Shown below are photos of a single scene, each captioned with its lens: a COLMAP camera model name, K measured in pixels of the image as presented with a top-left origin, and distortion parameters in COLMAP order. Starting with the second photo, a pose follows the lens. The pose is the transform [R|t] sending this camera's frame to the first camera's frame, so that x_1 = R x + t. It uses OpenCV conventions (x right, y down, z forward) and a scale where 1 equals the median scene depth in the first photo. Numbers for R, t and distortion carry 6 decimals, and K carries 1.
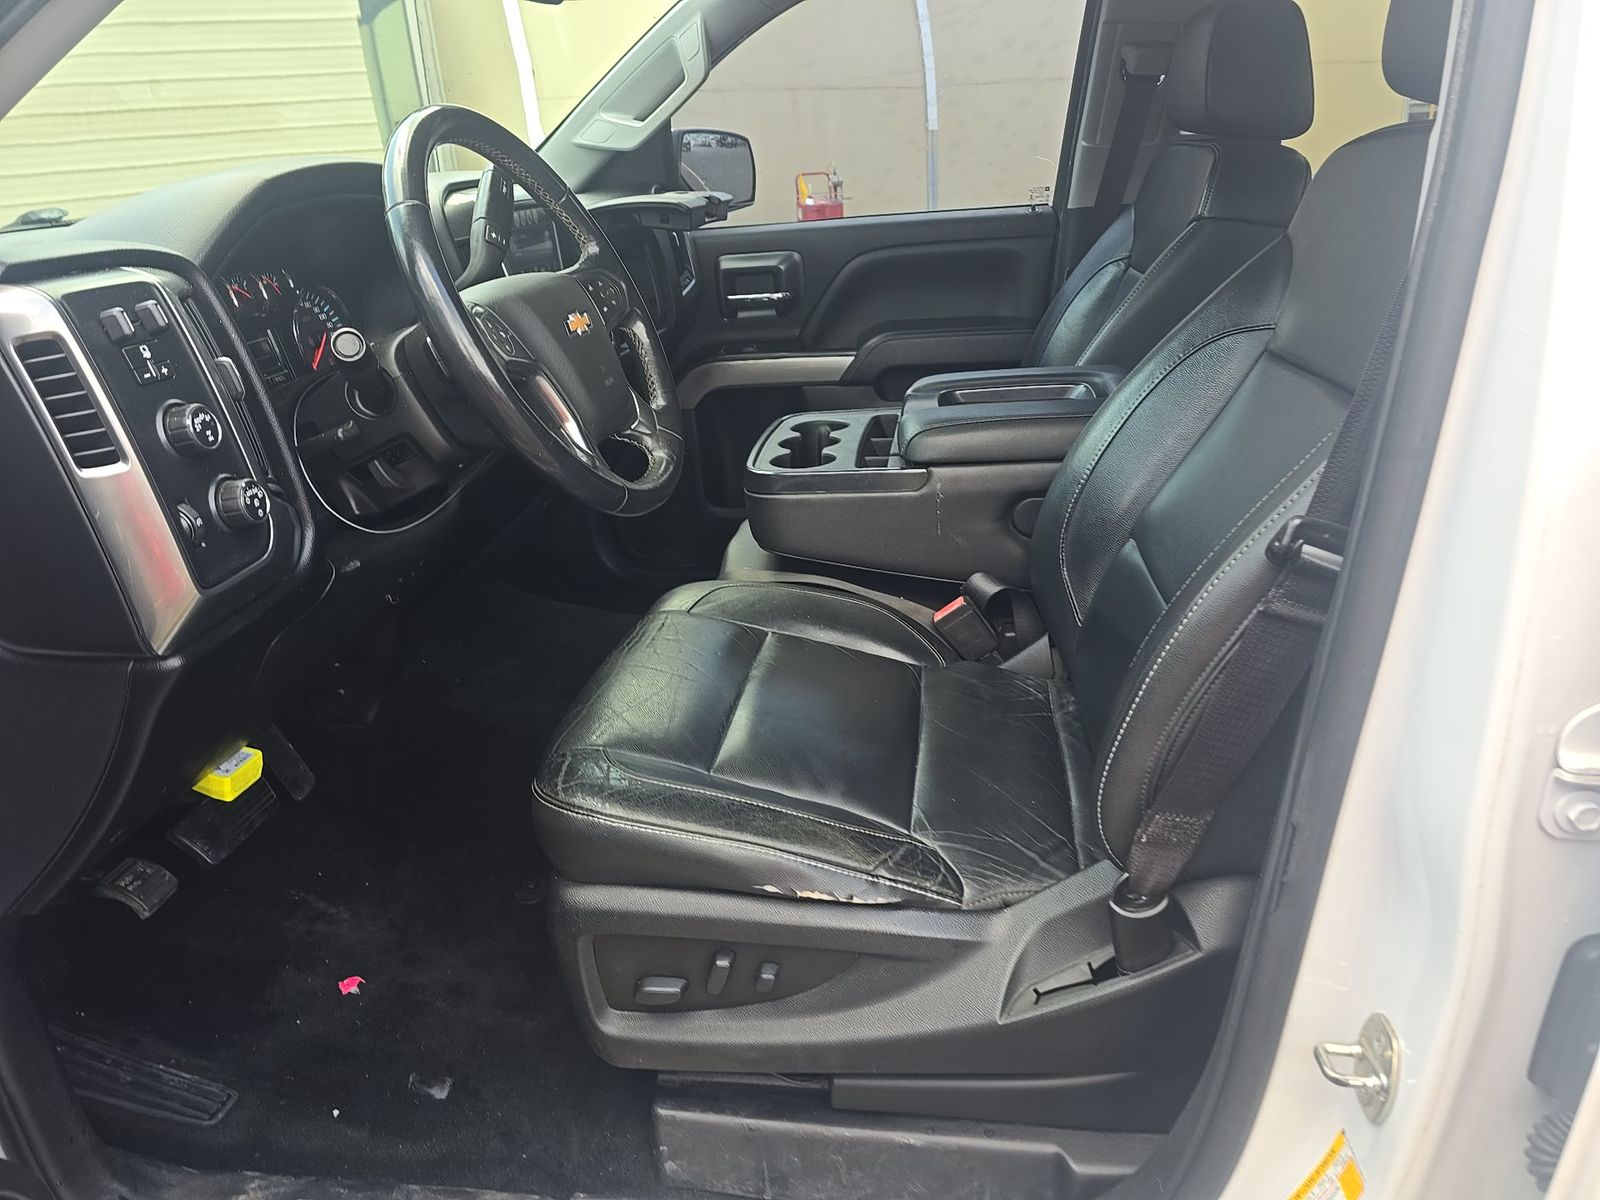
lens RADIAL K [[1078.4, 0, 800.1], [0, 1078.4, 606.0], [0, 0, 1]] dist [0.034318, -0.040762]
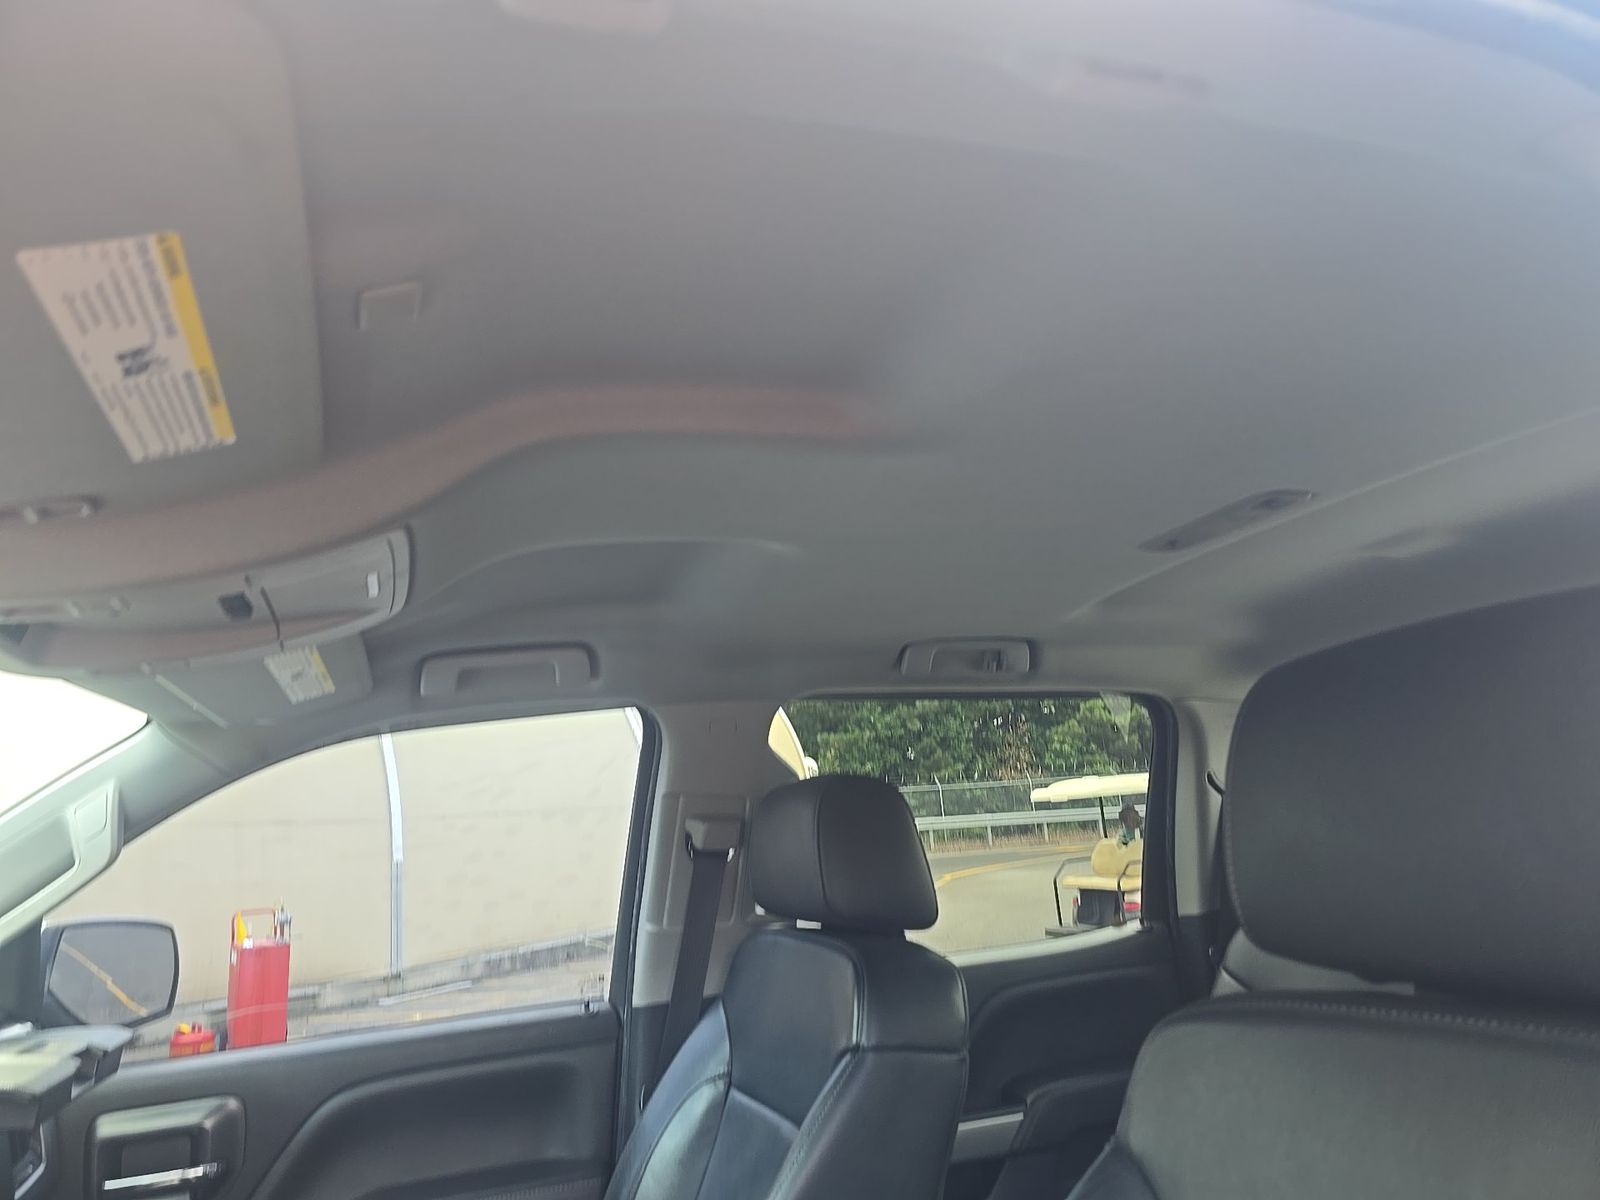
lens RADIAL K [[1078.4, 0, 800.1], [0, 1078.4, 606.0], [0, 0, 1]] dist [0.034318, -0.040762]
pose [[0.893495, 0.086036, 0.440754, -0.013724], [0.192898, 0.812786, -0.549699, -0.144280], [-0.405533, 0.576174, 0.709624, 0.224908]]
